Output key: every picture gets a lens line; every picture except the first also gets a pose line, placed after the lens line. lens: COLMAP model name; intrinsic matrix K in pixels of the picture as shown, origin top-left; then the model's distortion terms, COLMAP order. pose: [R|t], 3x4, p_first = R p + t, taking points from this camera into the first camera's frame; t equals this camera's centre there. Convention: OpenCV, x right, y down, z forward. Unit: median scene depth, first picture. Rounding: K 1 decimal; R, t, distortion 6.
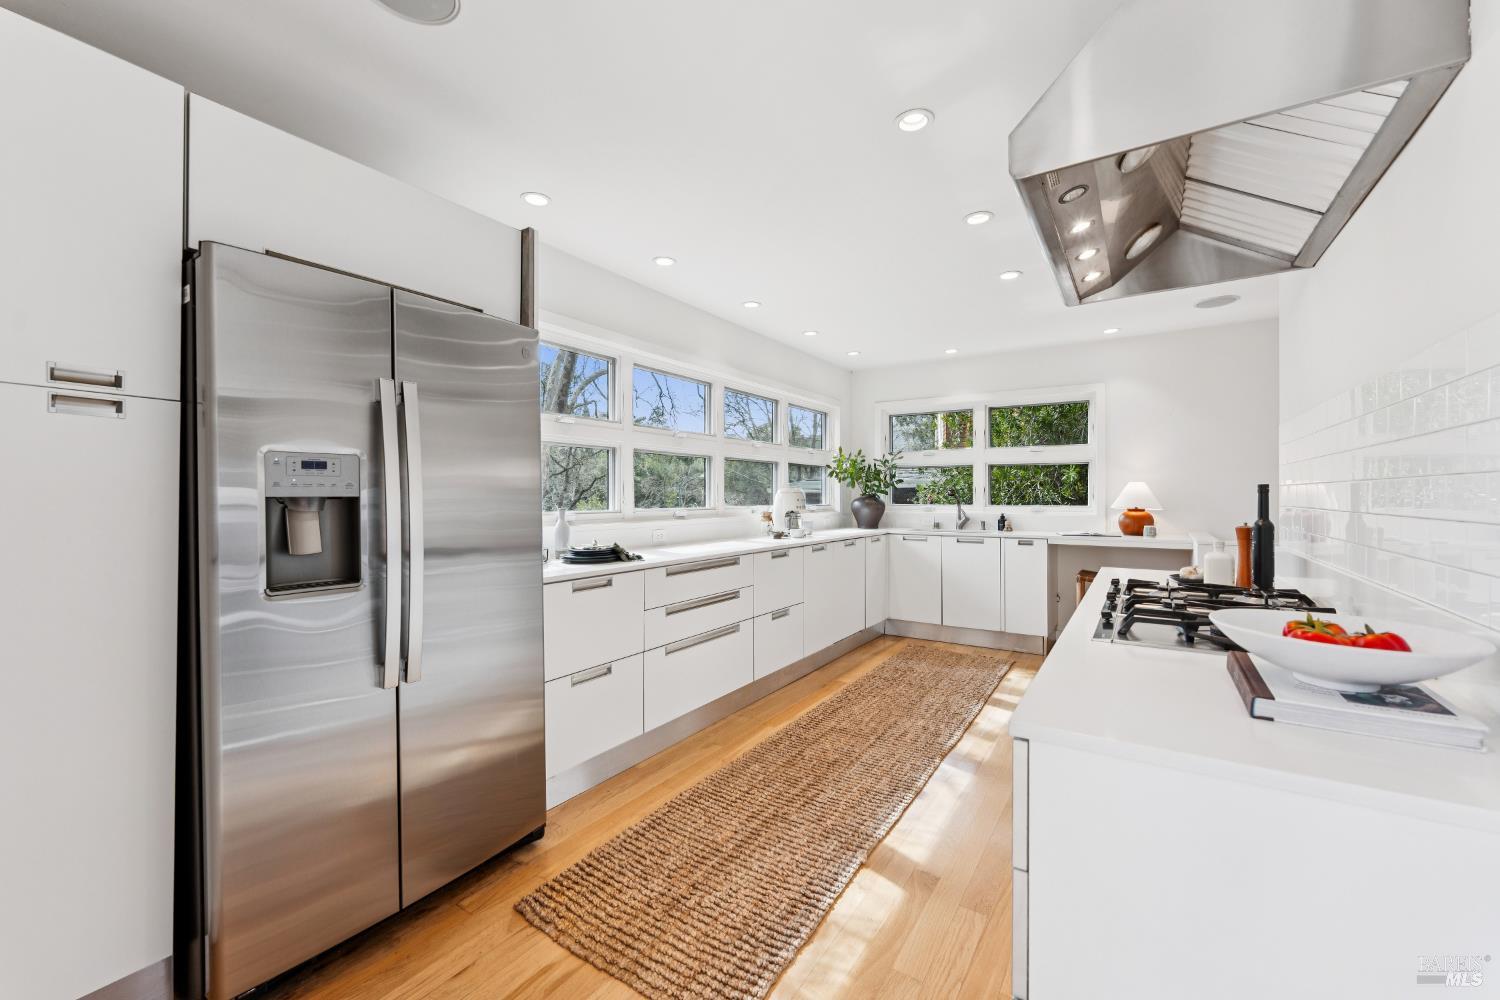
lens RADIAL K [[596.9, 0, 746.8], [0, 596.9, 497.7], [0, 0, 1]] dist [-0.002331, 0.000589]
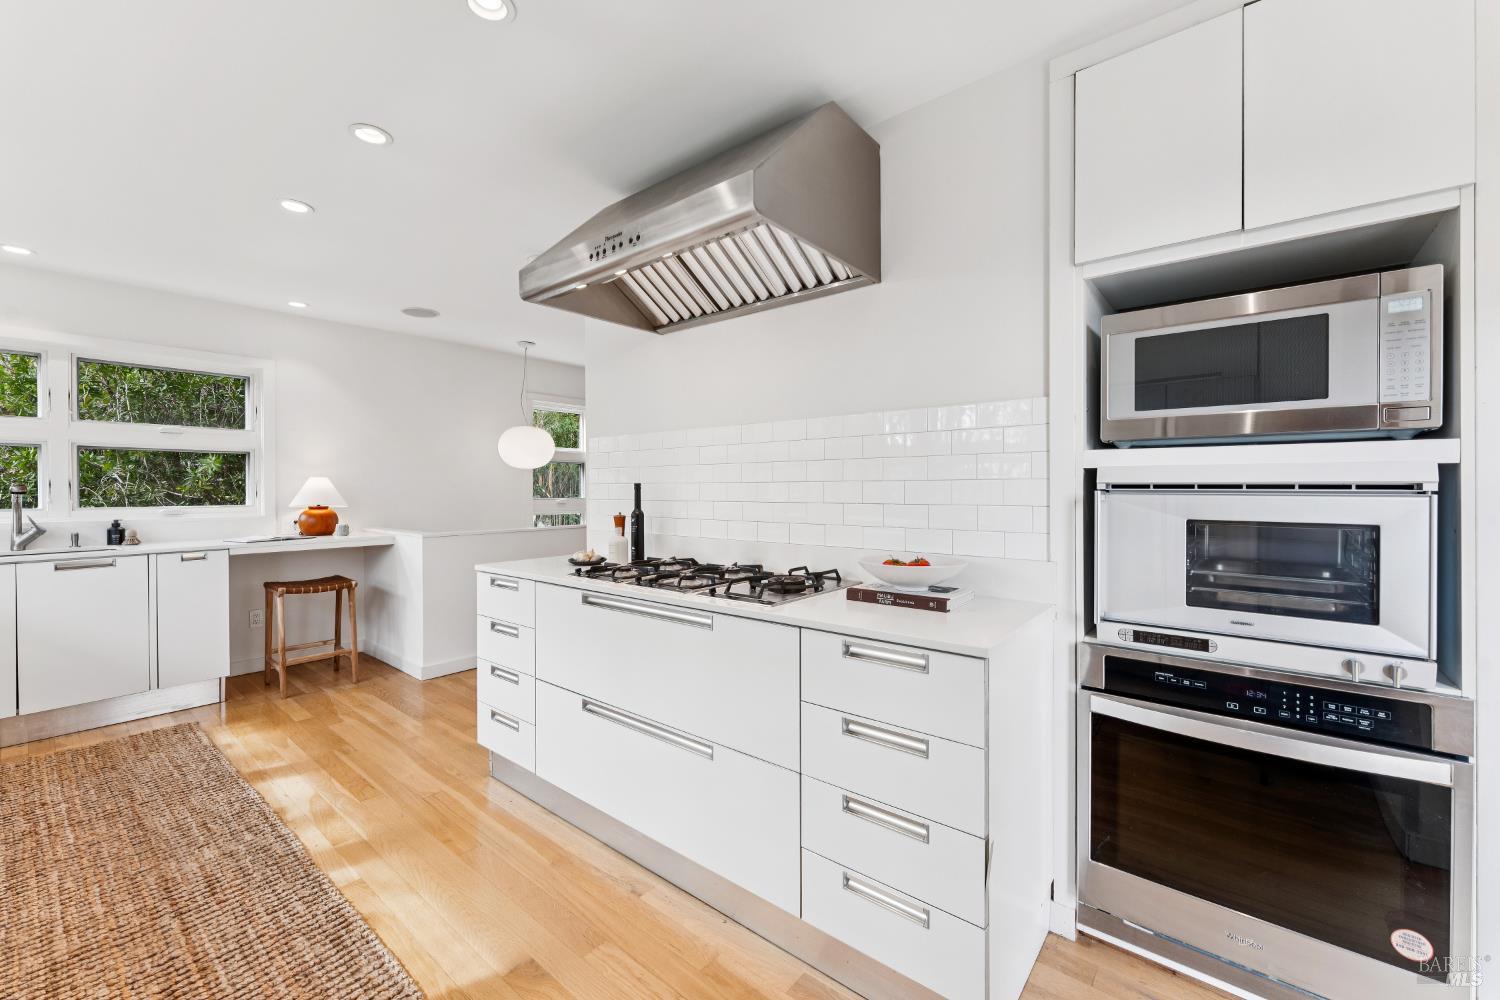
lens RADIAL K [[596.9, 0, 746.2], [0, 596.9, 491.3], [0, 0, 1]] dist [-0.002331, 0.000589]
pose [[0.113762, -0.005366, 0.993494, -0.157676], [0.008839, 0.999951, 0.004388, -0.002473], [-0.993469, 0.008283, 0.113803, 0.210373]]
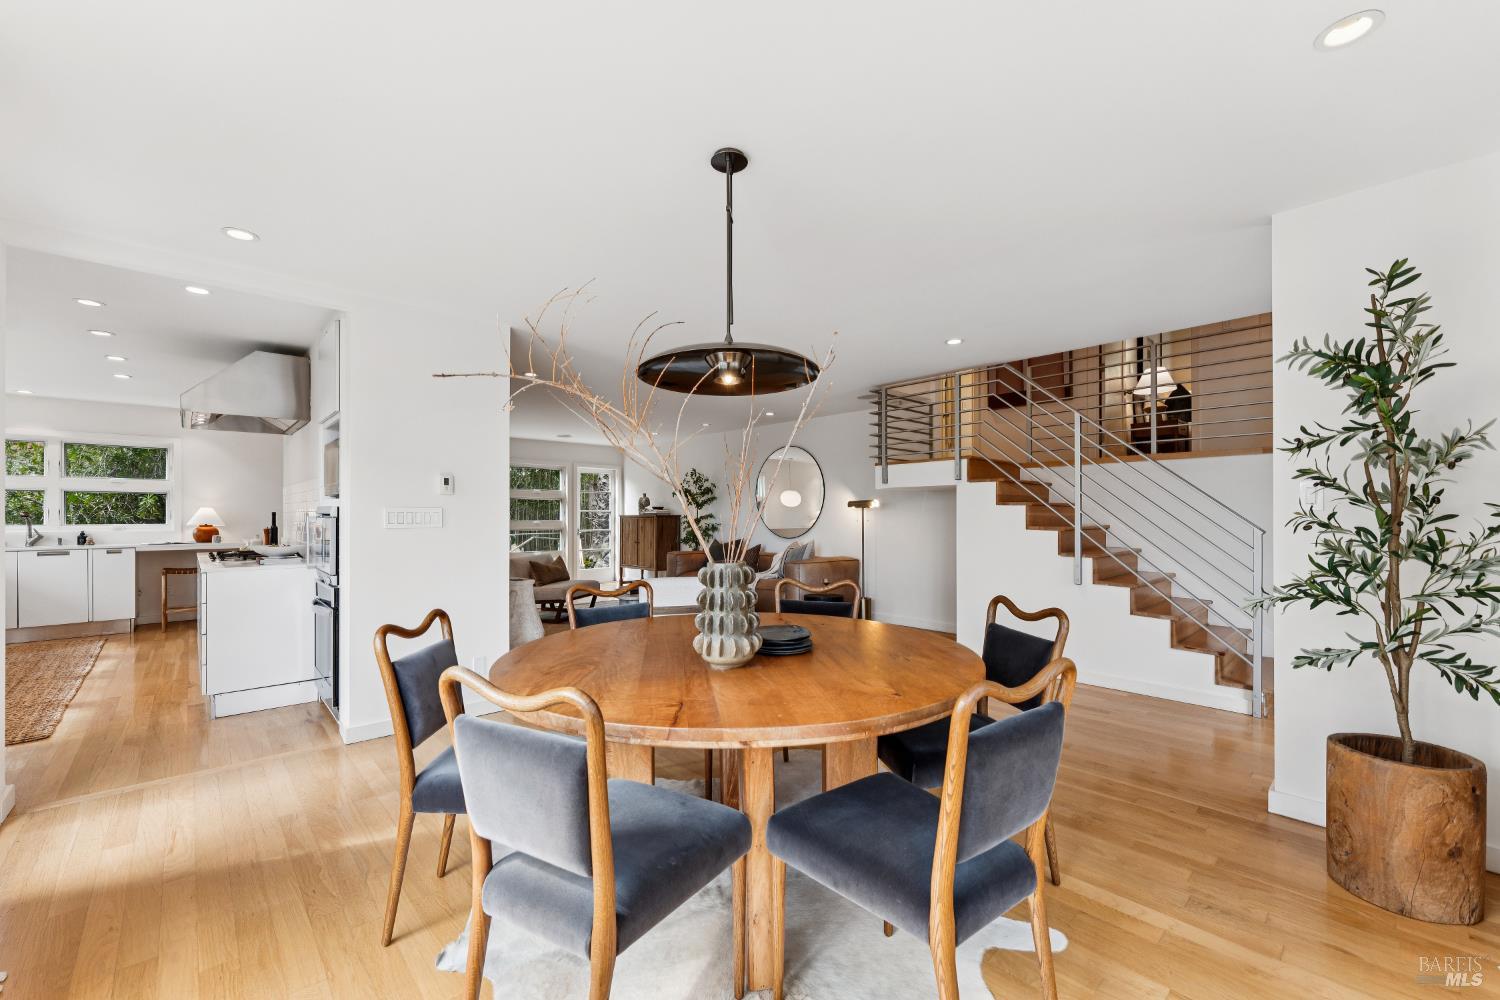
lens RADIAL K [[596.9, 0, 746.5], [0, 596.9, 517.8], [0, 0, 1]] dist [-0.002331, 0.000589]
pose [[0.228586, -0.001761, 0.973522, -0.445130], [0.004715, 0.999989, 0.000702, 0.004539], [-0.973512, 0.004429, 0.228591, -0.600477]]
